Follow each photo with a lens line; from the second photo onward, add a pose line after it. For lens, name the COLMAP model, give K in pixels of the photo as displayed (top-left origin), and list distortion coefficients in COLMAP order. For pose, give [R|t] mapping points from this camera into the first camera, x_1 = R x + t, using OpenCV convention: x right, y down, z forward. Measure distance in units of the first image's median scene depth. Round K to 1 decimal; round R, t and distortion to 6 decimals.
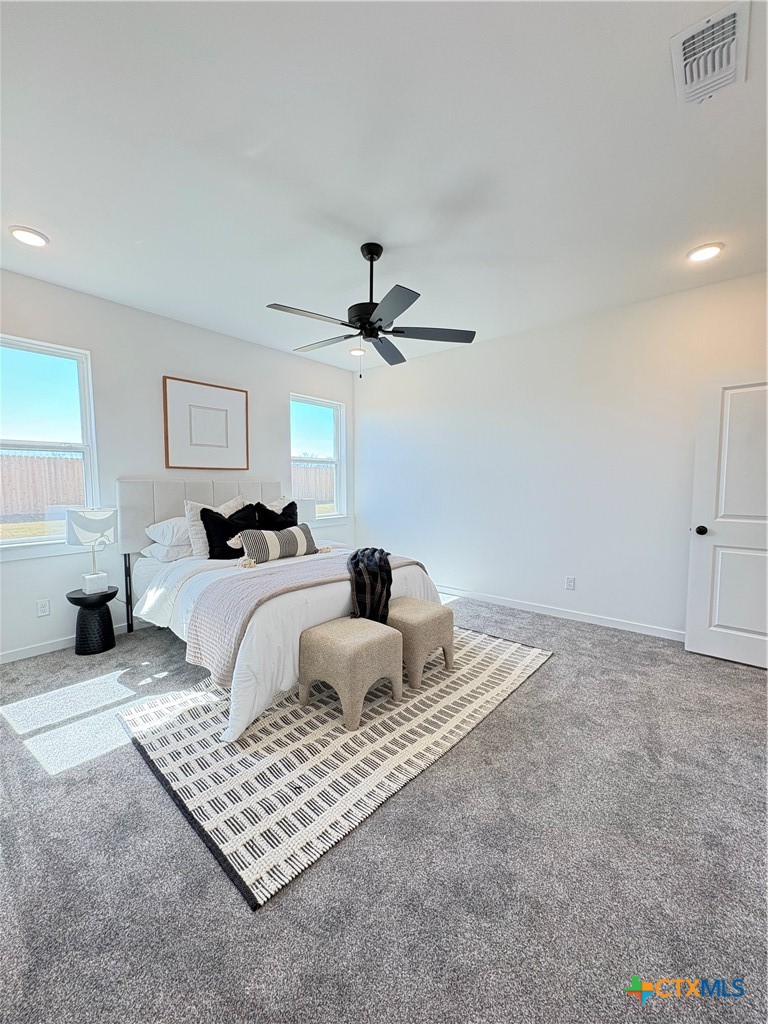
lens RADIAL K [[406.6, 0, 387.4], [0, 406.6, 512.2], [0, 0, 1]] dist [0.000121, 0.000423]
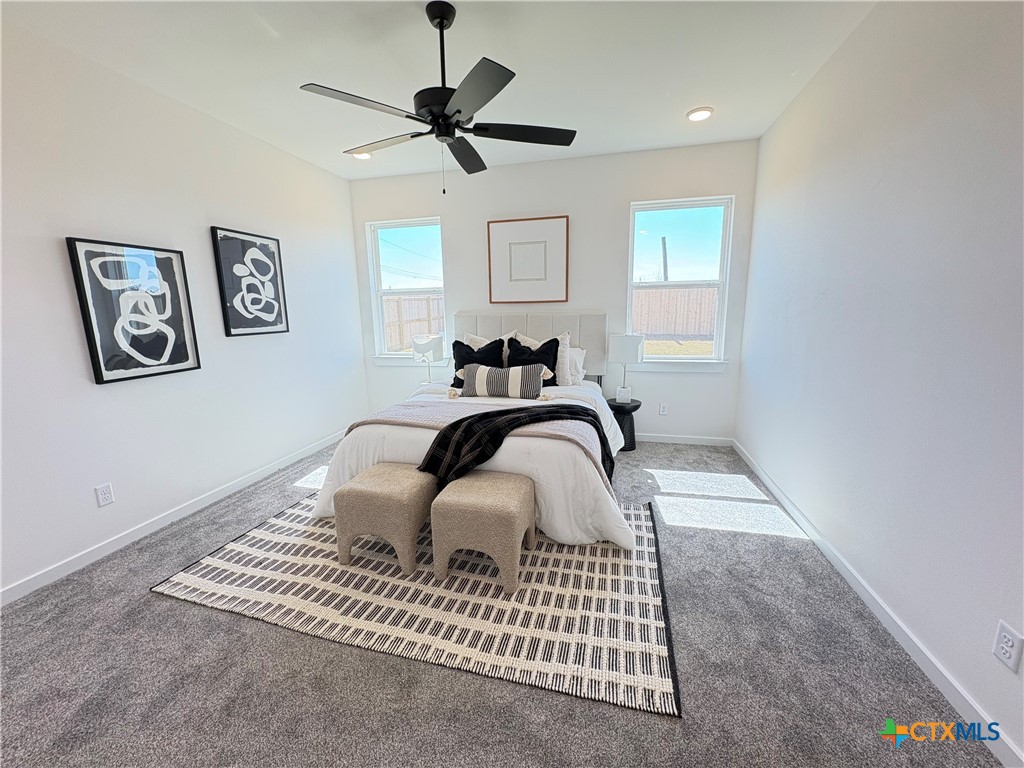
lens RADIAL K [[406.6, 0, 513.1], [0, 406.6, 383.5], [0, 0, 1]] dist [0.000121, 0.000423]
pose [[0.438814, 0.158143, -0.884552, 0.785575], [-0.051807, 0.987207, 0.150795, -0.086021], [0.897083, -0.020345, 0.441393, 0.763682]]
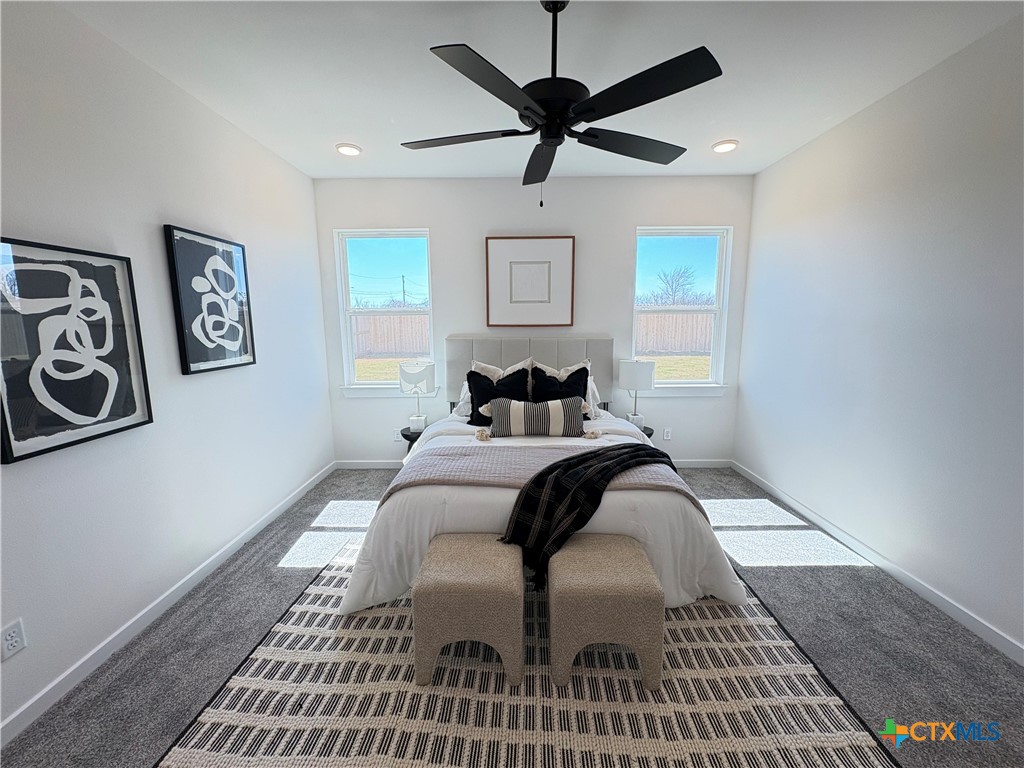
lens RADIAL K [[406.6, 0, 512.4], [0, 406.6, 384.1], [0, 0, 1]] dist [0.000121, 0.000423]
pose [[0.634113, 0.115769, -0.764525, 0.458799], [-0.052274, 0.992885, 0.106992, -0.108157], [0.771471, -0.027880, 0.635653, 0.530098]]
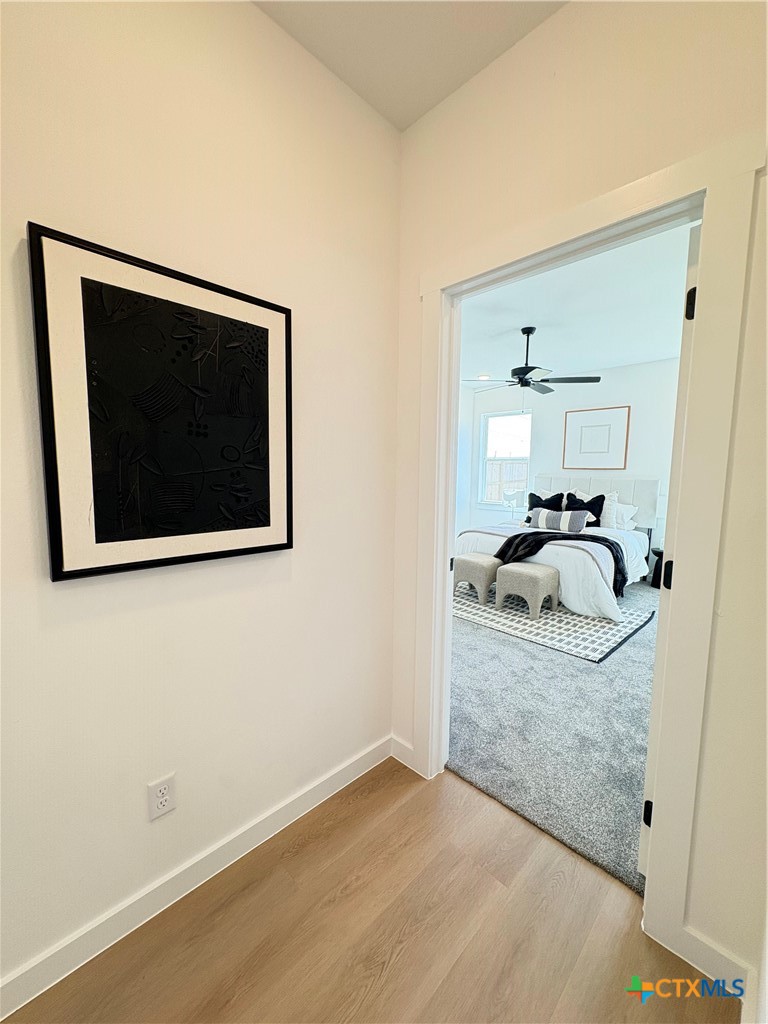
lens RADIAL K [[406.6, 0, 384.5], [0, 406.6, 512.3], [0, 0, 1]] dist [0.000121, 0.000423]
pose [[-0.099668, 0.101137, -0.989867, 1.612678], [-0.090407, 0.989786, 0.110231, -0.074280], [0.990905, 0.100478, -0.089507, 0.653727]]
